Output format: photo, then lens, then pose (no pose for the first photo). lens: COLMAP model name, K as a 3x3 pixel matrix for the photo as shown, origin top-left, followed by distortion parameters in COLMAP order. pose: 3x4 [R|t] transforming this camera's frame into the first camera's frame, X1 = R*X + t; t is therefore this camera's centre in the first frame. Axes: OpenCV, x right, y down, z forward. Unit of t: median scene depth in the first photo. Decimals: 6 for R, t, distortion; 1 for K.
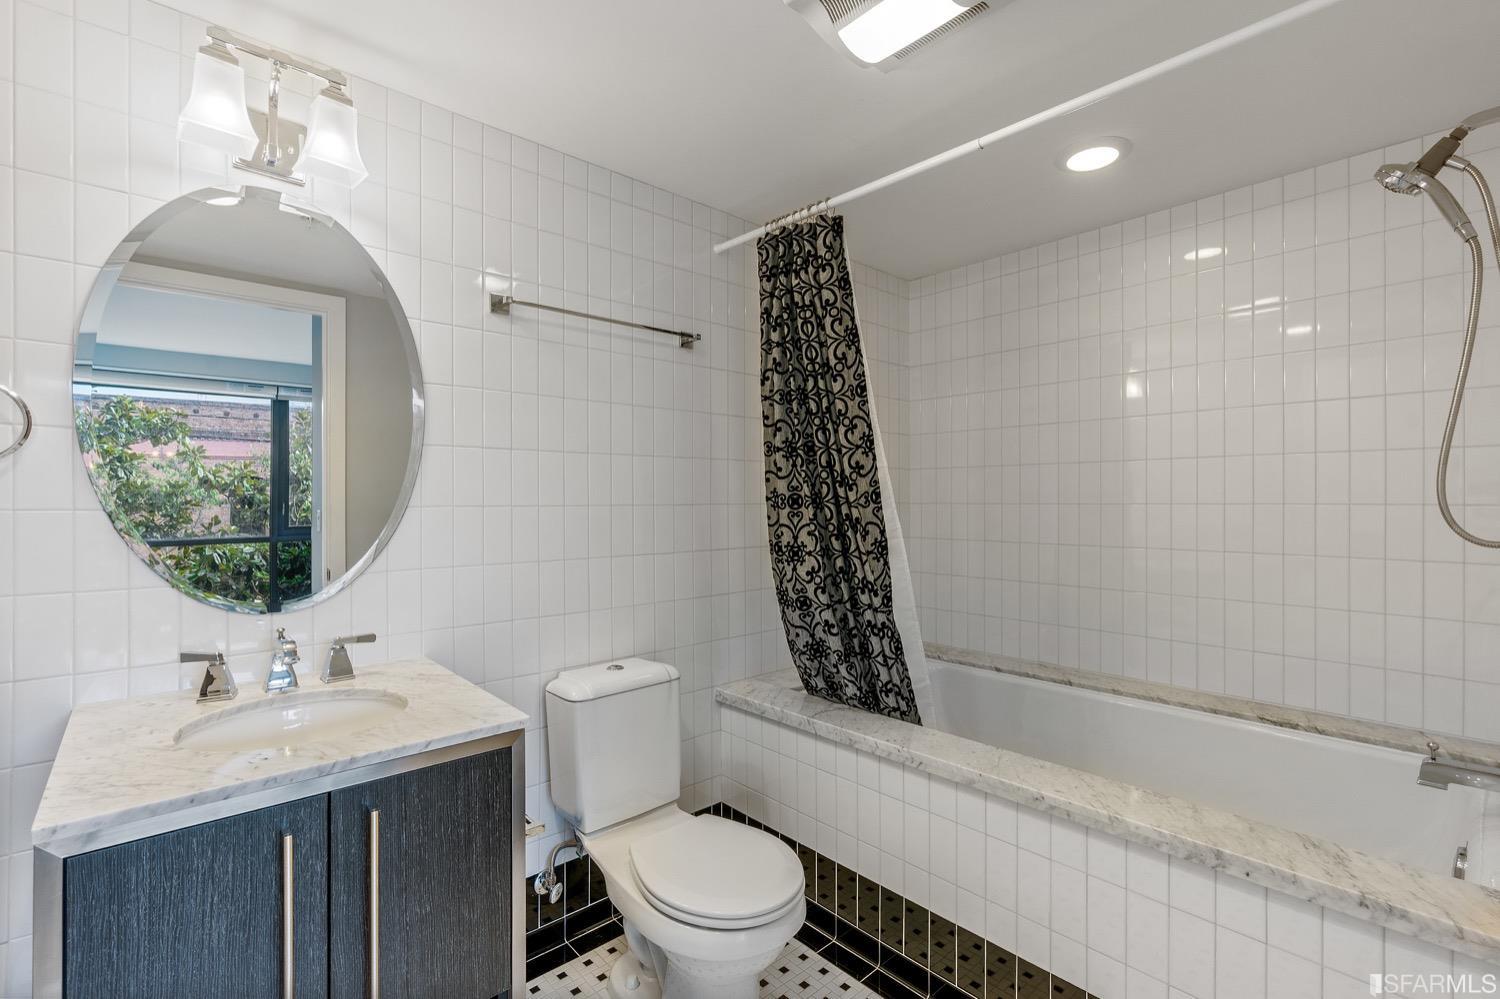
lens RADIAL K [[679.1, 0, 749.6], [0, 679.1, 499.9], [0, 0, 1]] dist [-0.000207, 0.000822]
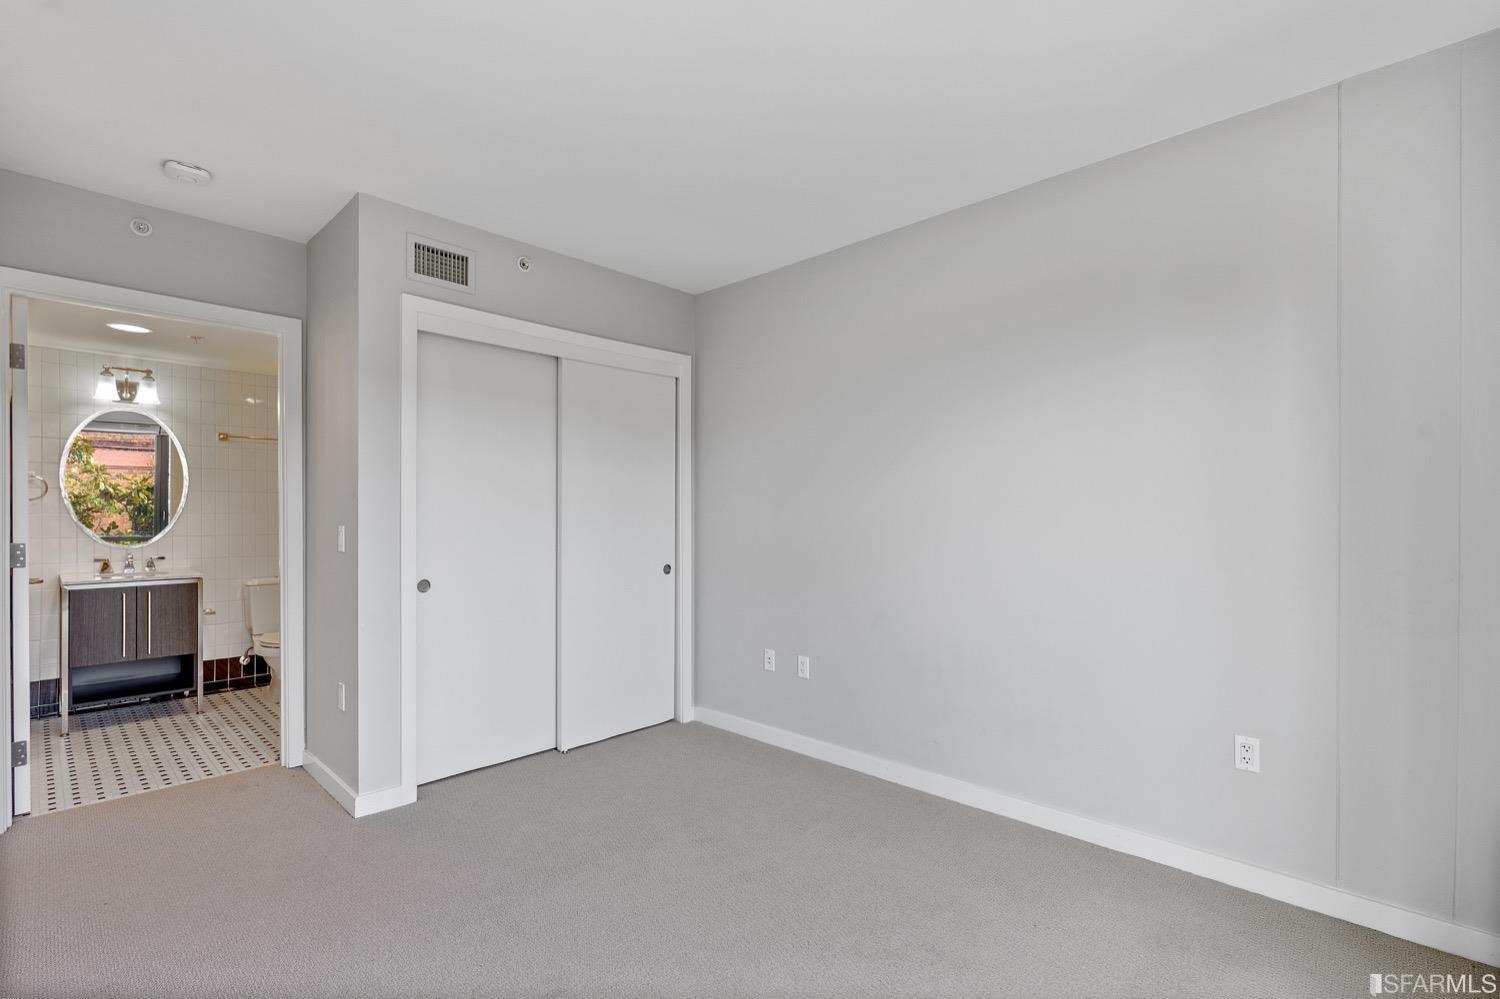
lens RADIAL K [[679.1, 0, 748.2], [0, 679.1, 511.9], [0, 0, 1]] dist [-0.000207, 0.000822]
pose [[0.996758, 0.002685, 0.080411, 0.257929], [-0.003070, 0.999984, 0.004672, -0.002915], [-0.080397, -0.004904, 0.996751, -0.318086]]
